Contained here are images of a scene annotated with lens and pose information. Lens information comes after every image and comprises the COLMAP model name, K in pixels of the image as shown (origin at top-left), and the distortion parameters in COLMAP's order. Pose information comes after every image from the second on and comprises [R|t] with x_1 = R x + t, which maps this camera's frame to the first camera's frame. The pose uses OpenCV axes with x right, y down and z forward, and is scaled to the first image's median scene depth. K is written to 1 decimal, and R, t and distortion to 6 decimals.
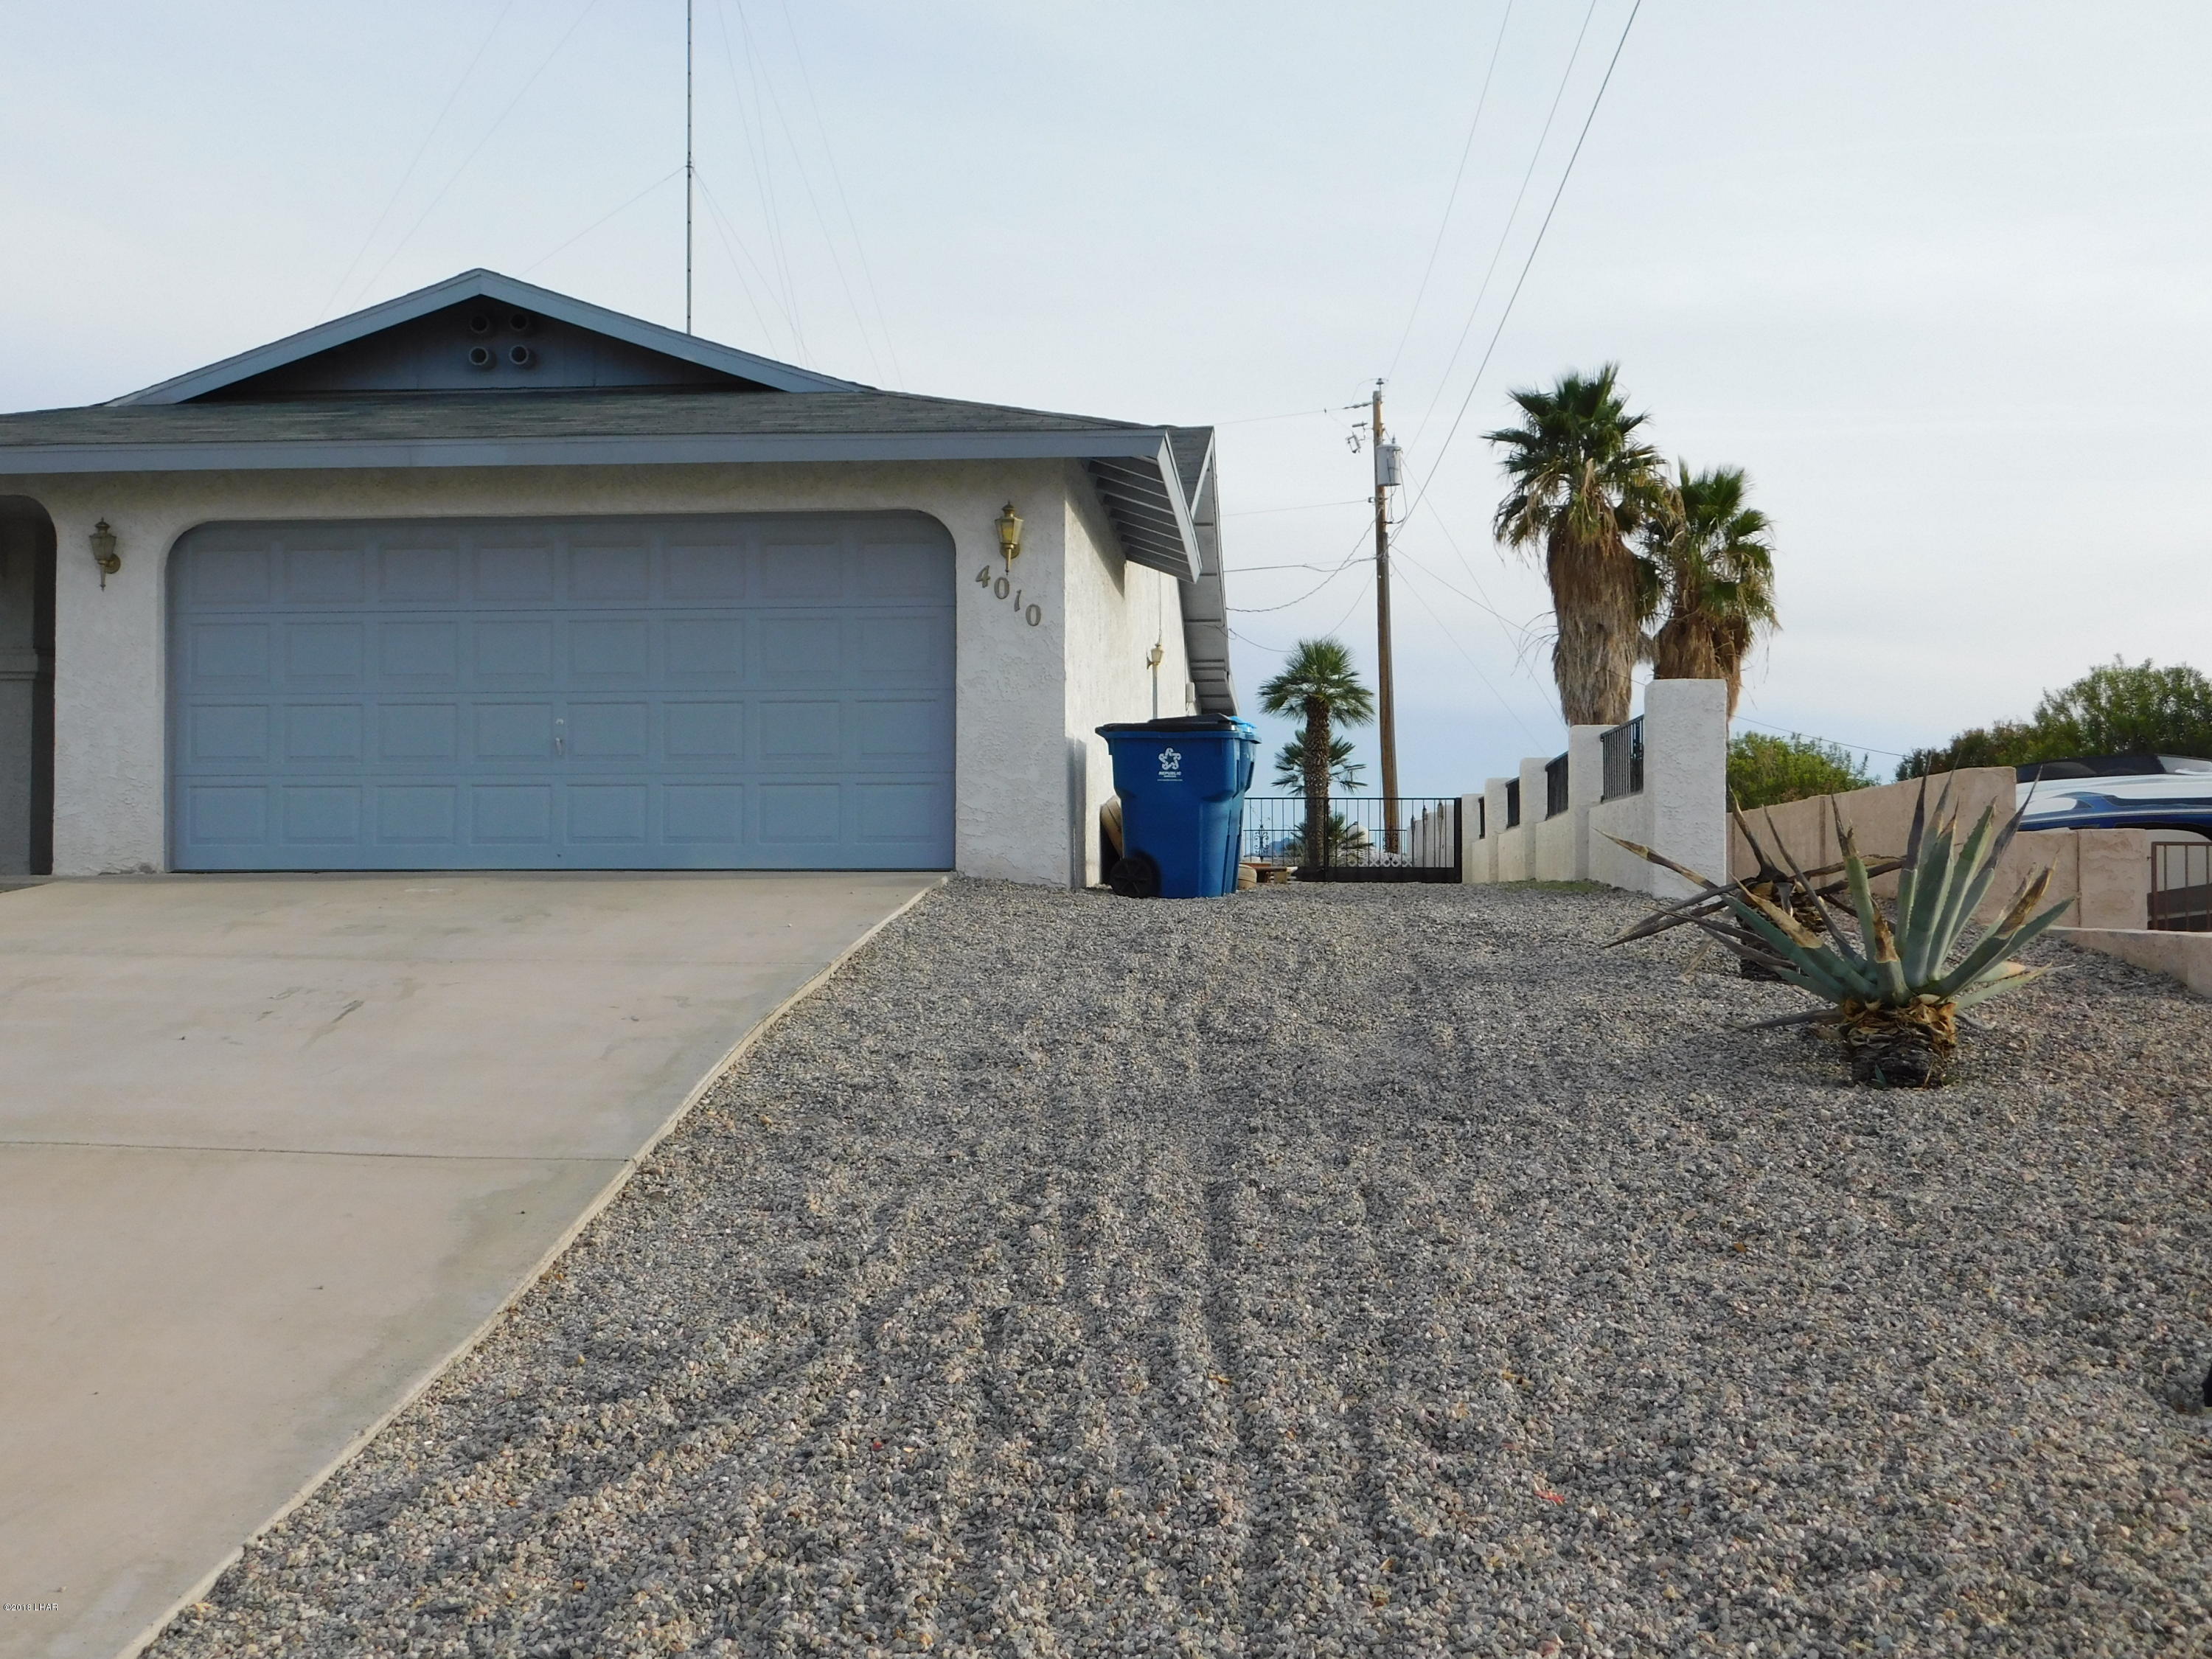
lens RADIAL K [[2333.1, 0, 1105.5], [0, 2333.1, 828.4], [0, 0, 1]] dist [0.005673, 0.000000]
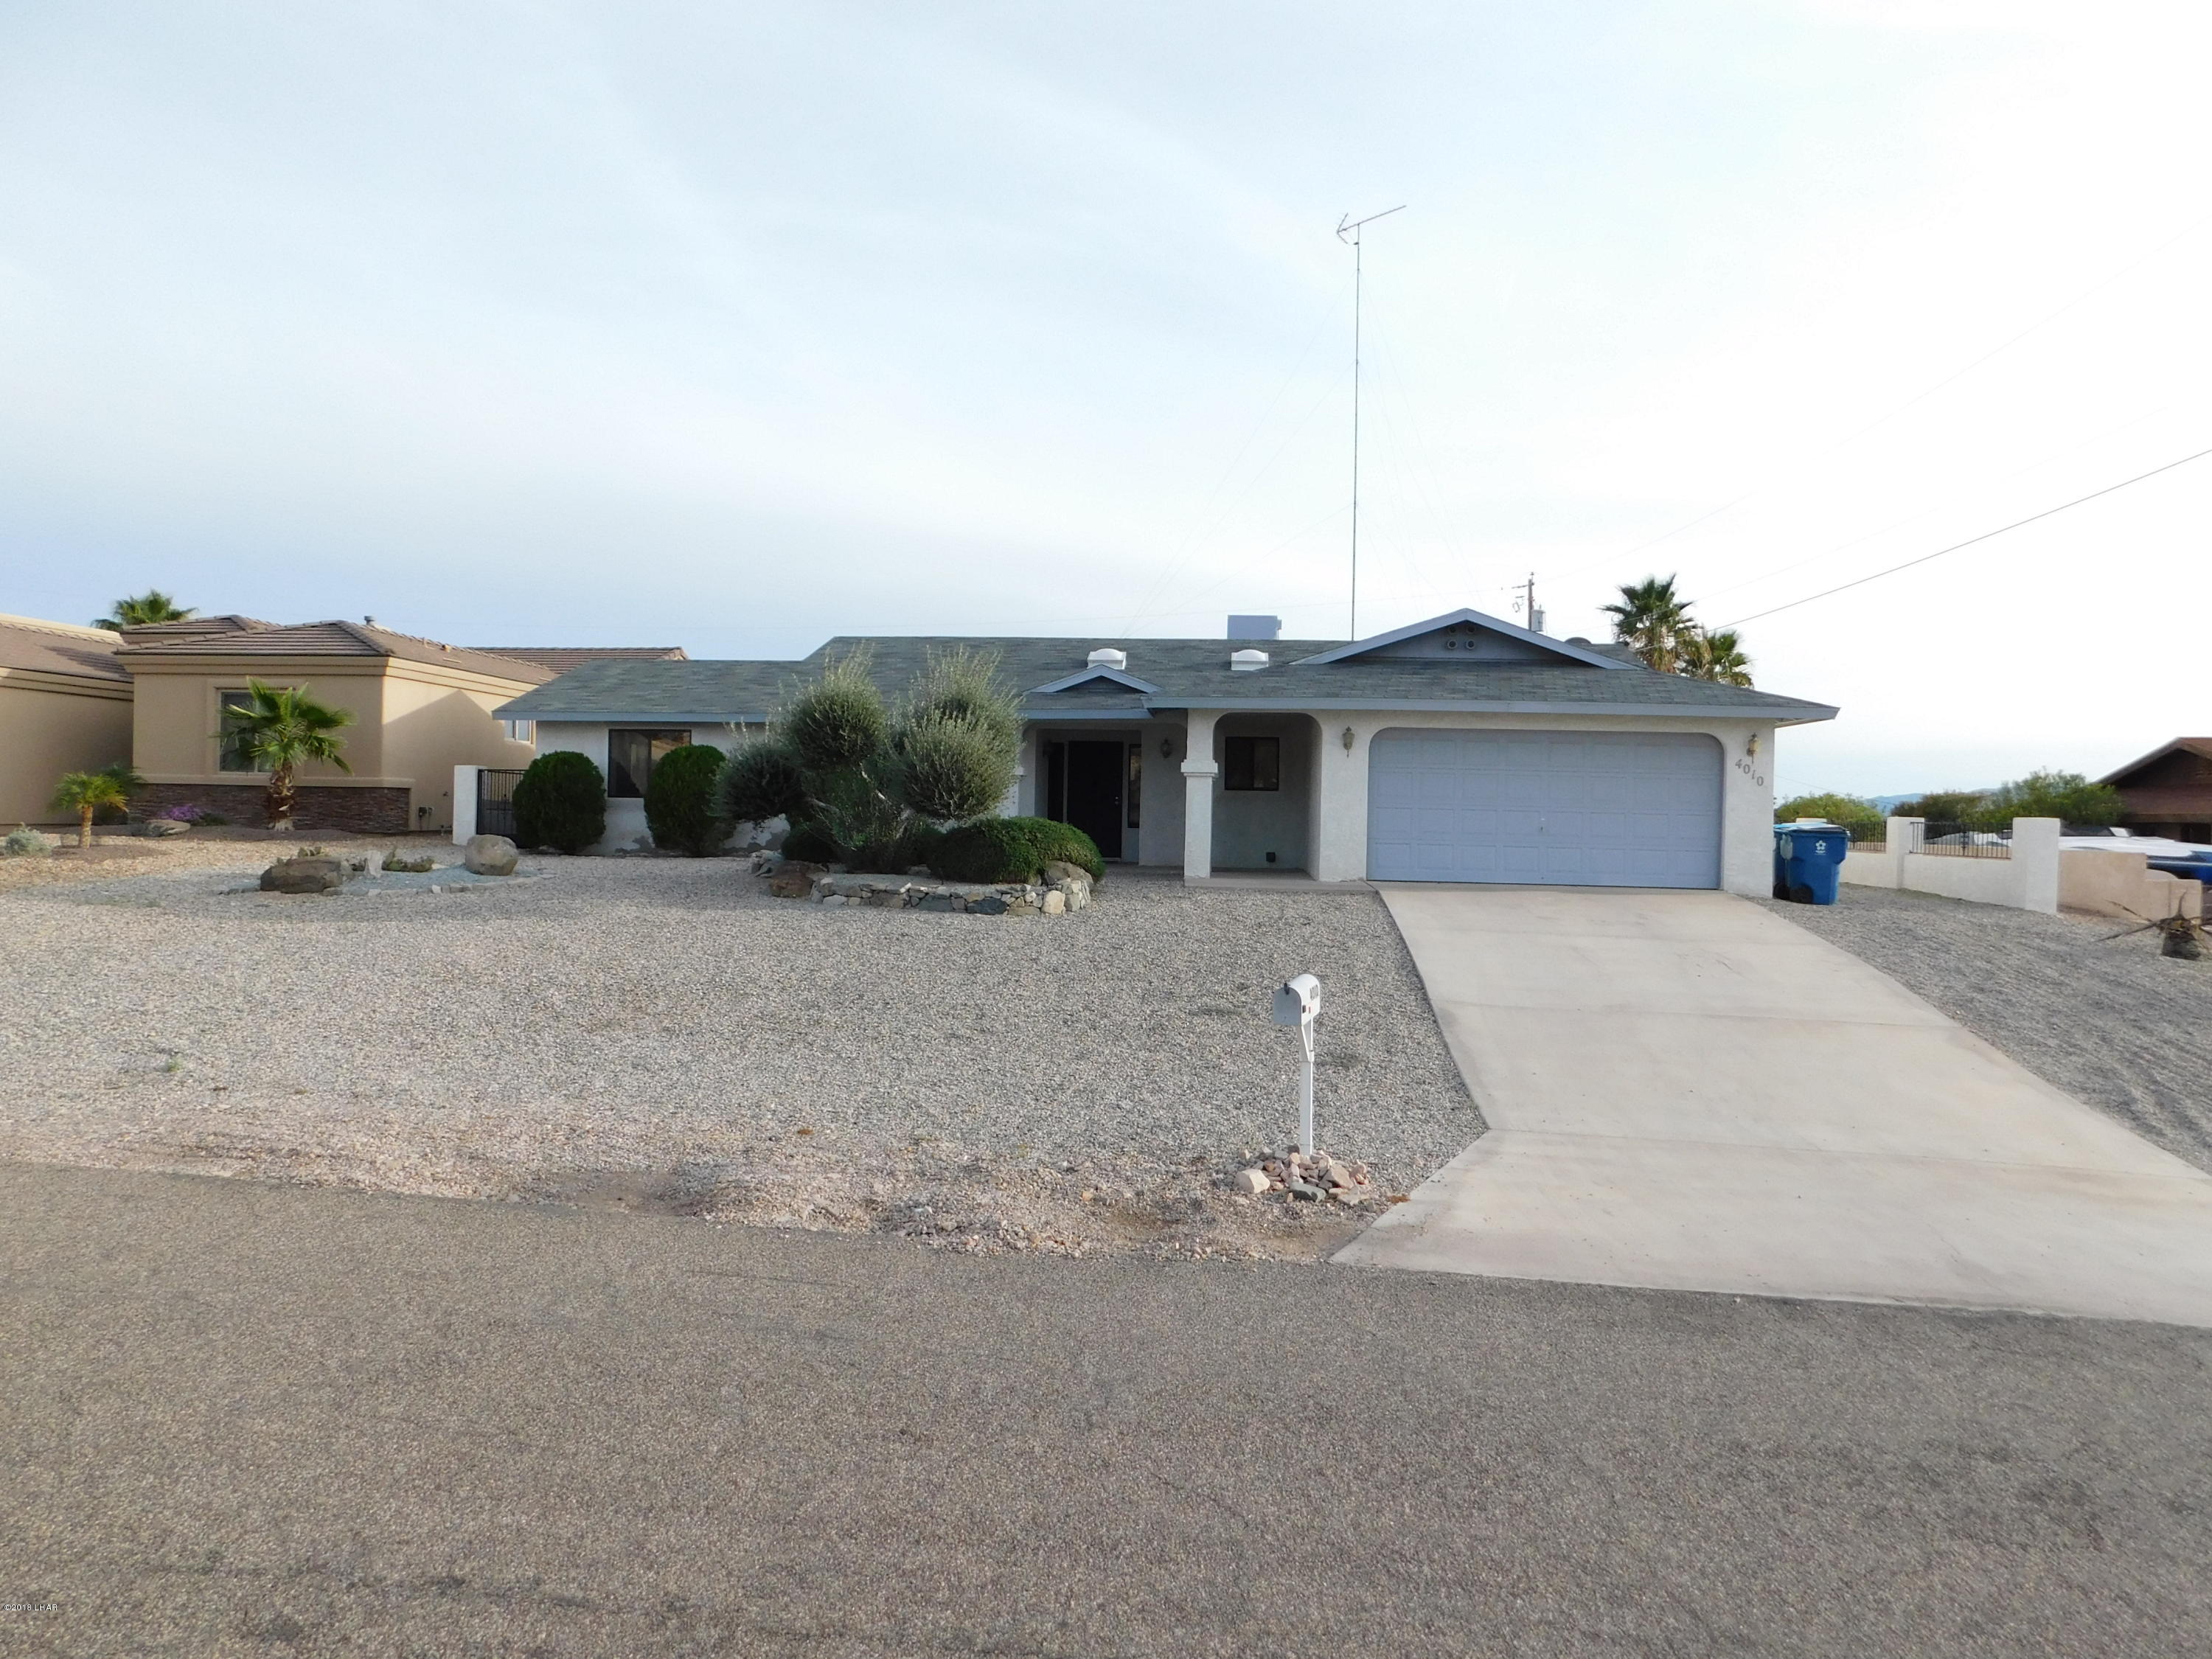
lens RADIAL K [[1462.4, 0, 1113.4], [0, 1462.4, 828.5], [0, 0, 1]] dist [-0.068757, 0.053891]
pose [[0.999698, 0.023223, 0.008094, -0.229989], [-0.023492, 0.999117, 0.034825, -0.026654], [-0.007278, -0.035005, 0.999361, -0.146074]]
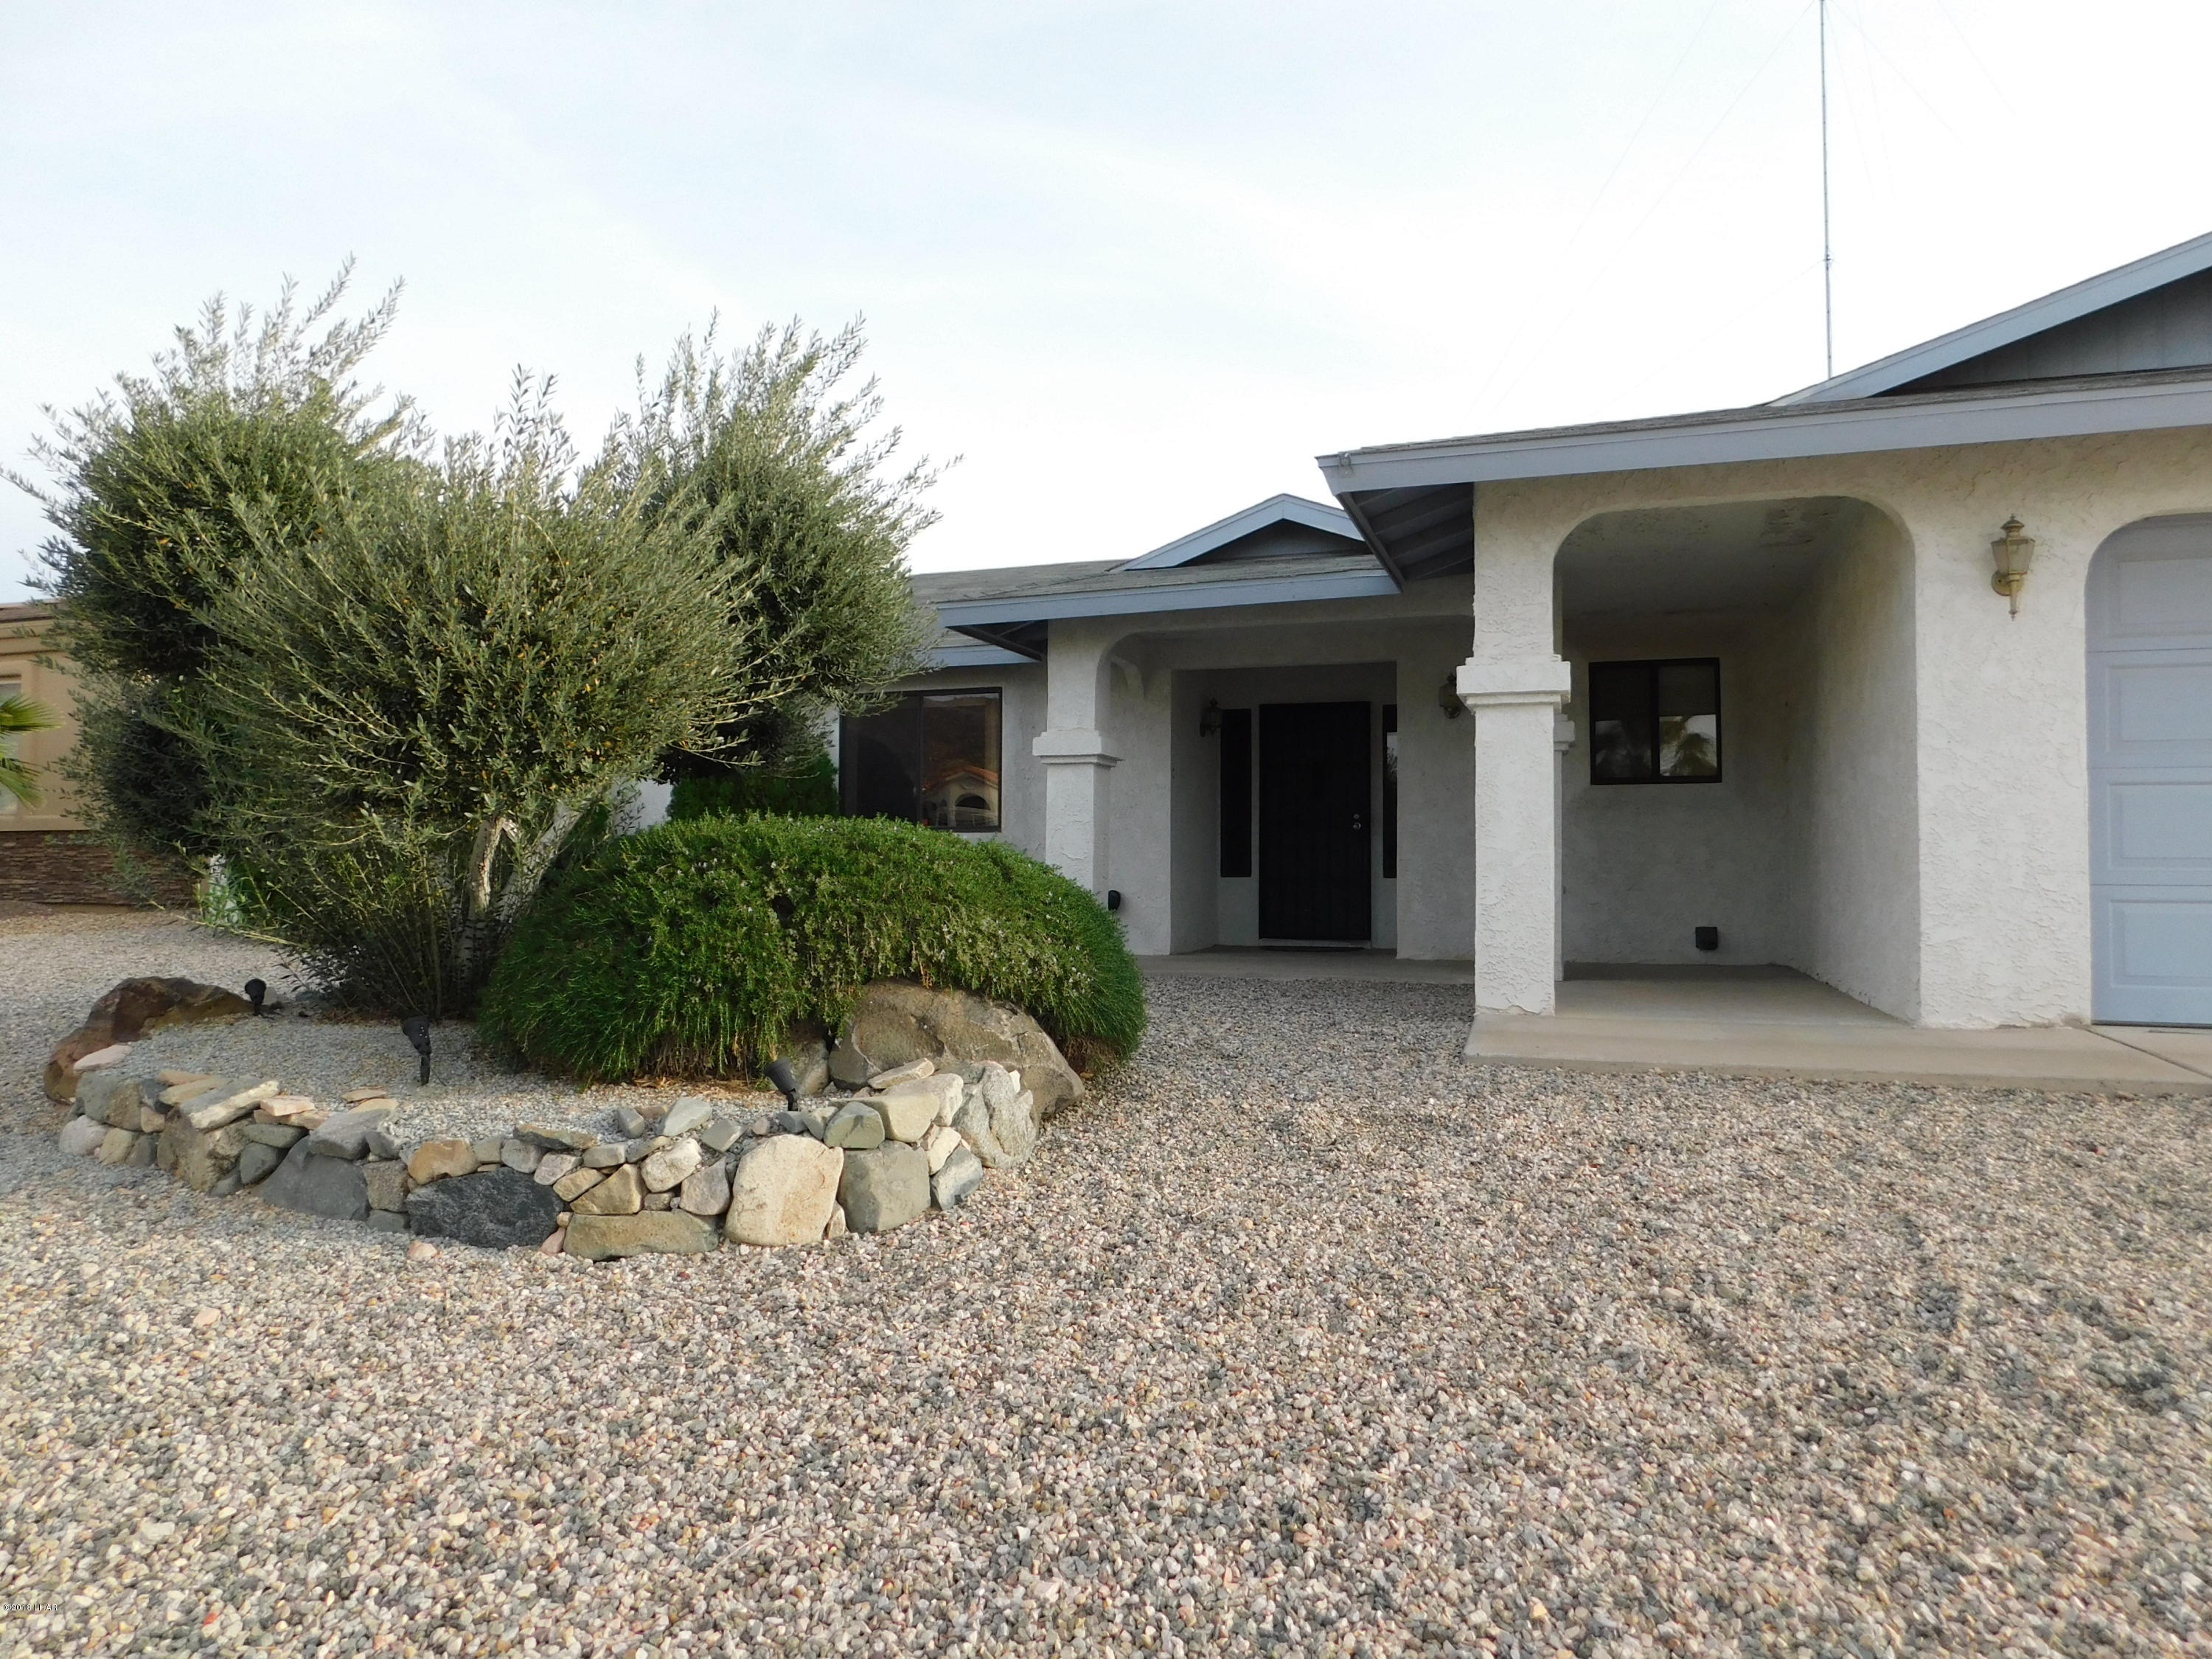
lens RADIAL K [[1462.4, 0, 1109.7], [0, 1462.4, 839.2], [0, 0, 1]] dist [-0.068757, 0.053891]
pose [[0.973249, -0.000210, -0.229752, -0.203894], [-0.000306, 0.999998, -0.002211, -0.012259], [0.229752, 0.002222, 0.973247, 0.180823]]
